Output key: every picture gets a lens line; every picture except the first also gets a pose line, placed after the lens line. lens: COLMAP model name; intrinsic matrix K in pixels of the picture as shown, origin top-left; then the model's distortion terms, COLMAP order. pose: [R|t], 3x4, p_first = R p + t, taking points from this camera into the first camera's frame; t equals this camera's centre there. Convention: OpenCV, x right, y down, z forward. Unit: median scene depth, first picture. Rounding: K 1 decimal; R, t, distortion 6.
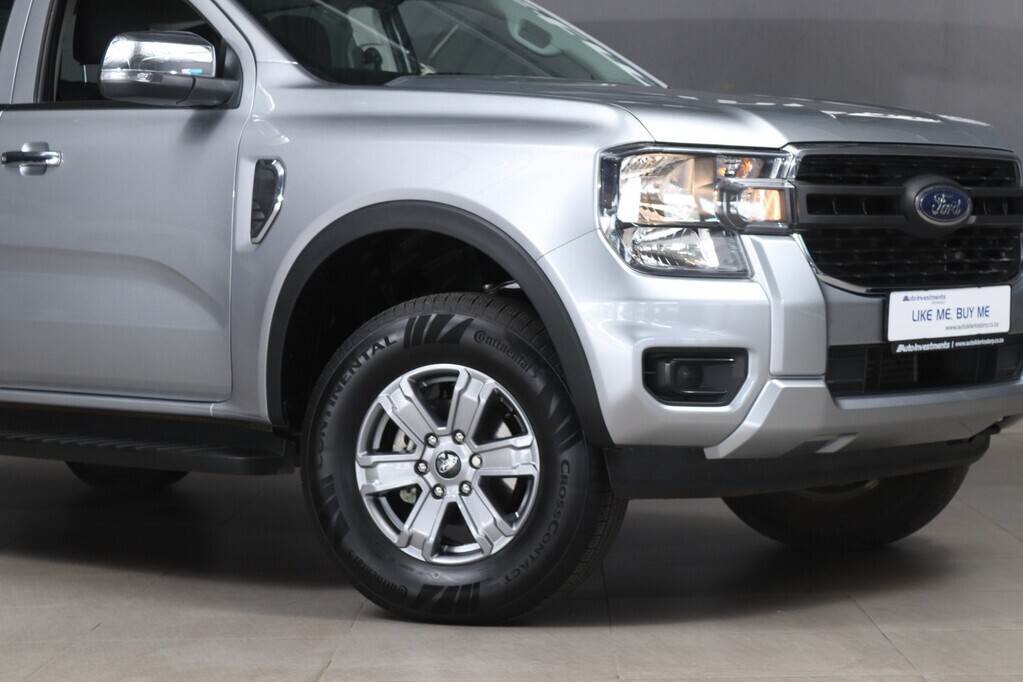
lens RADIAL K [[2445.7, 0, 511.5], [0, 2445.7, 341.0], [0, 0, 1]] dist [0.123958, -0.571458]
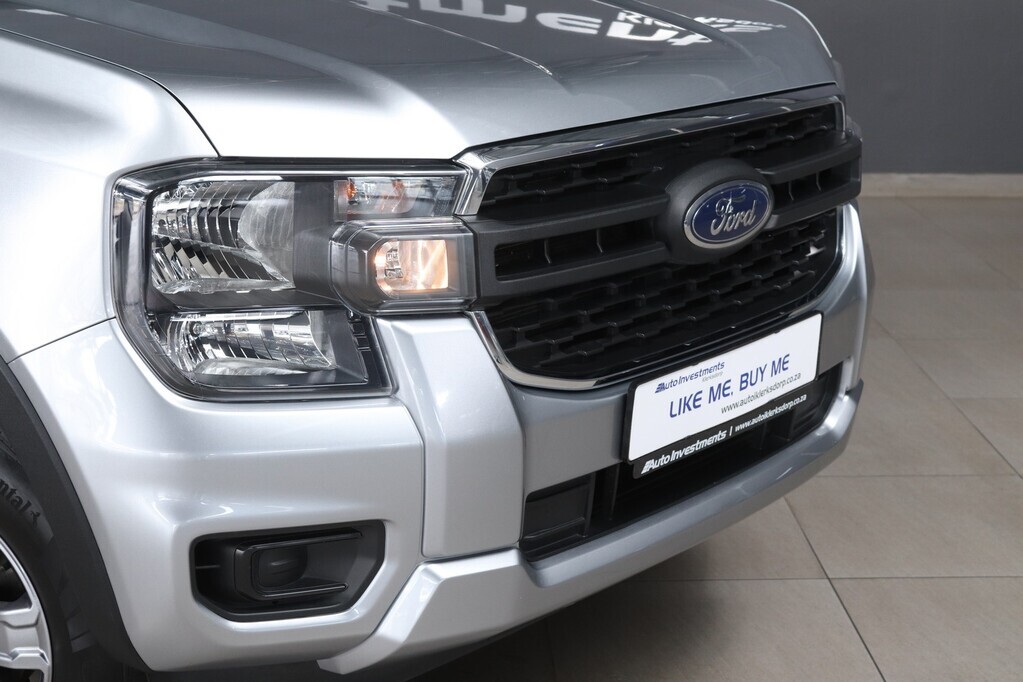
lens RADIAL K [[1795.1, 0, 511.5], [0, 1795.1, 341.0], [0, 0, 1]] dist [0.001245, -0.058999]
pose [[0.997160, 0.012957, 0.074188, 0.091250], [-0.029817, 0.972518, 0.230911, -0.131378], [-0.069157, -0.232467, 0.970142, 0.577130]]
